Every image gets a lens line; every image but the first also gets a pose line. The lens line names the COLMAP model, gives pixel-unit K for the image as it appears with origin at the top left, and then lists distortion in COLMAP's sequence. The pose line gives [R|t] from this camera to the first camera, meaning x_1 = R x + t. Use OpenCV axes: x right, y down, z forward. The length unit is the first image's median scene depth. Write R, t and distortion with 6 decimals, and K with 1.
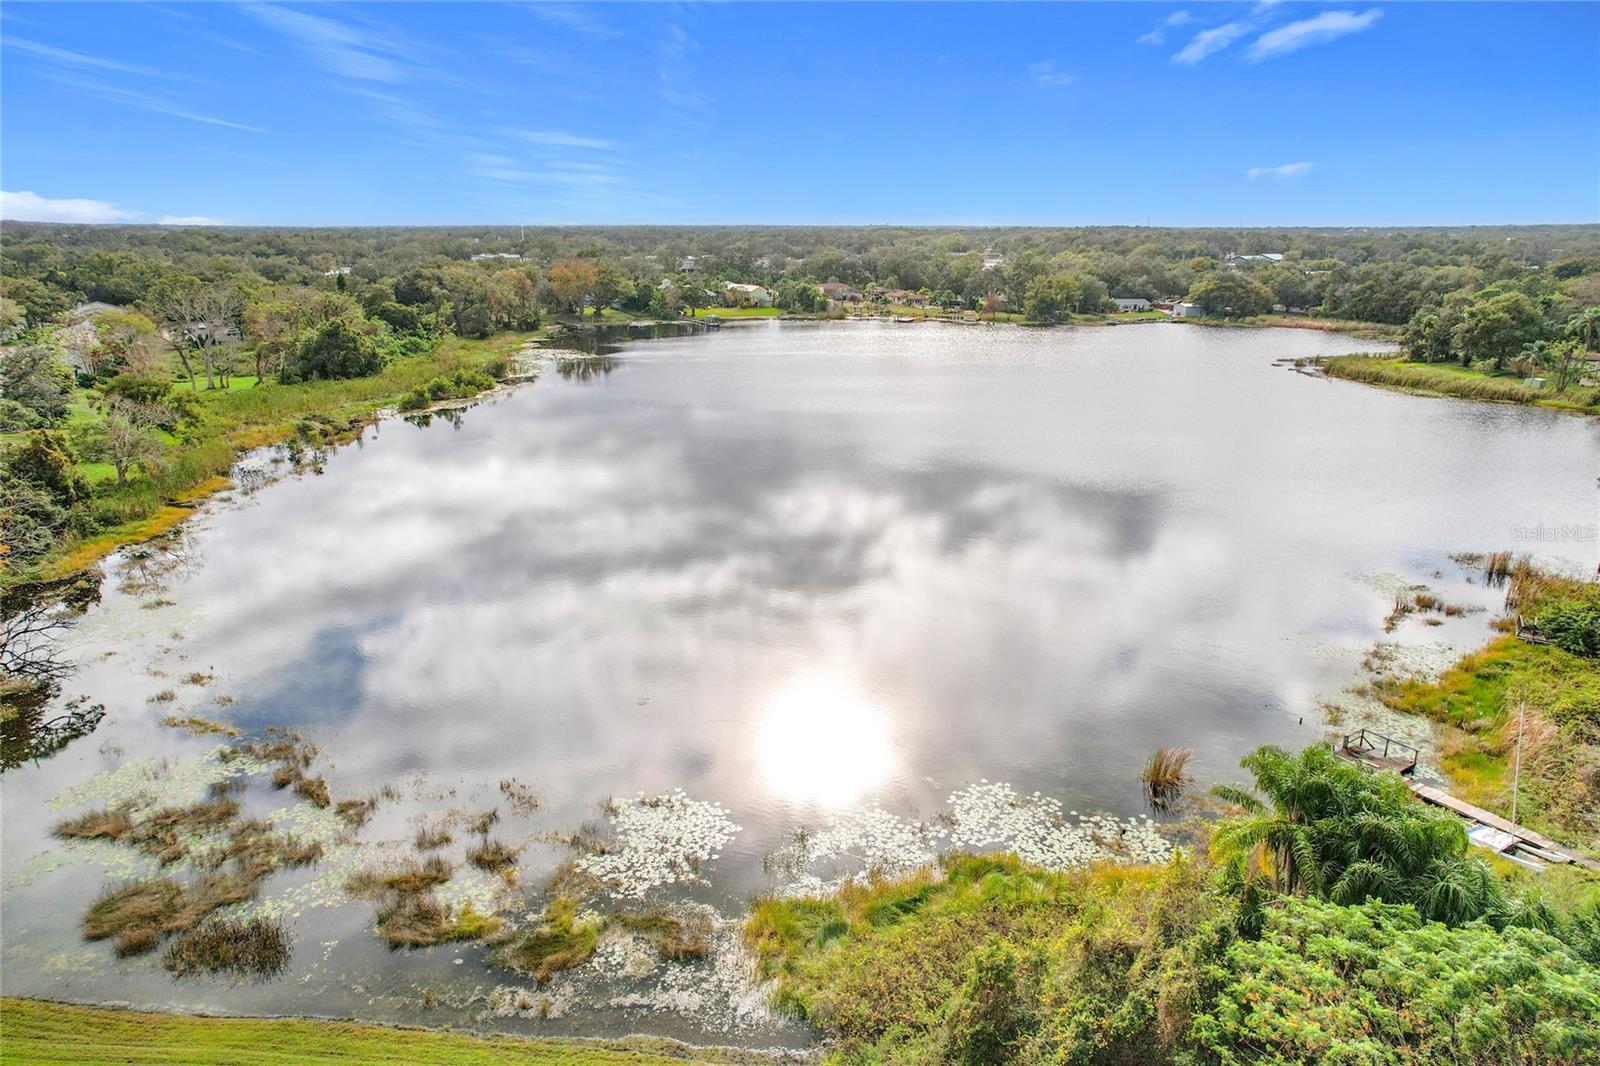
lens RADIAL K [[1031.3, 0, 800.0], [0, 1031.3, 533.0], [0, 0, 1]] dist [-0.069518, 0.066206]
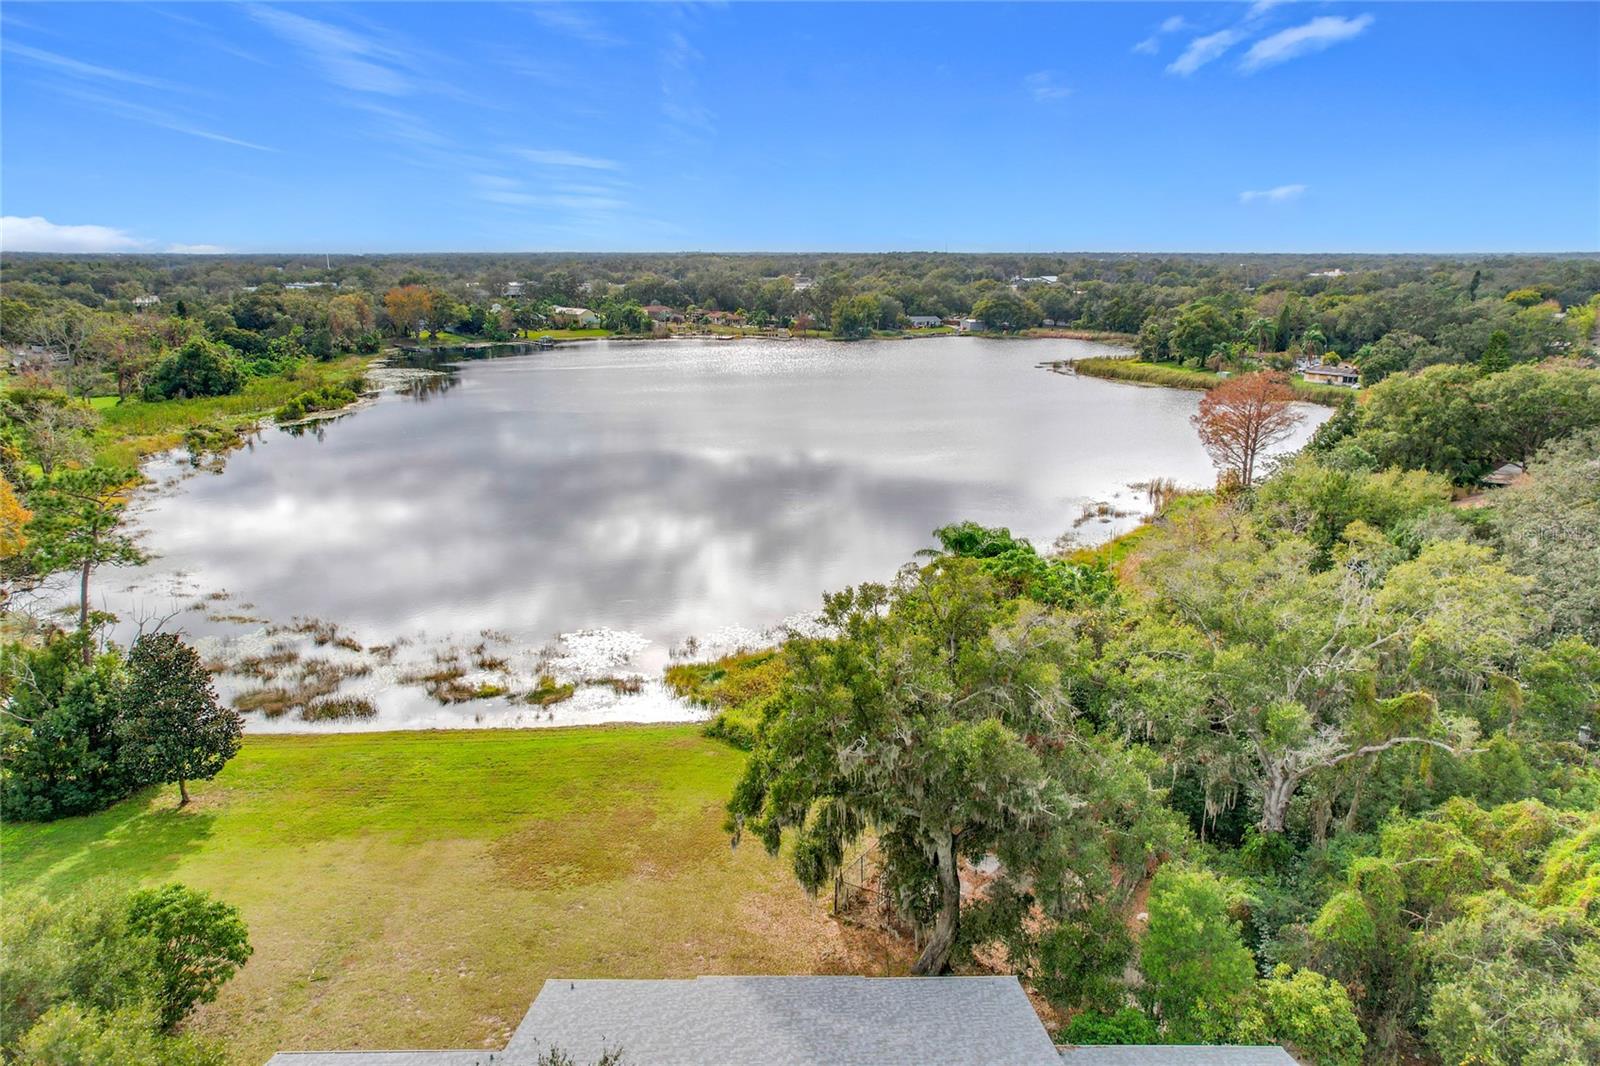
lens RADIAL K [[1054.8, 0, 807.6], [0, 1054.8, 537.4], [0, 0, 1]] dist [-0.064171, 0.024866]
pose [[0.983363, -0.045590, 0.175839, -0.018376], [0.050085, 0.998520, -0.021212, 0.033702], [-0.174612, 0.029666, 0.984190, -0.114967]]
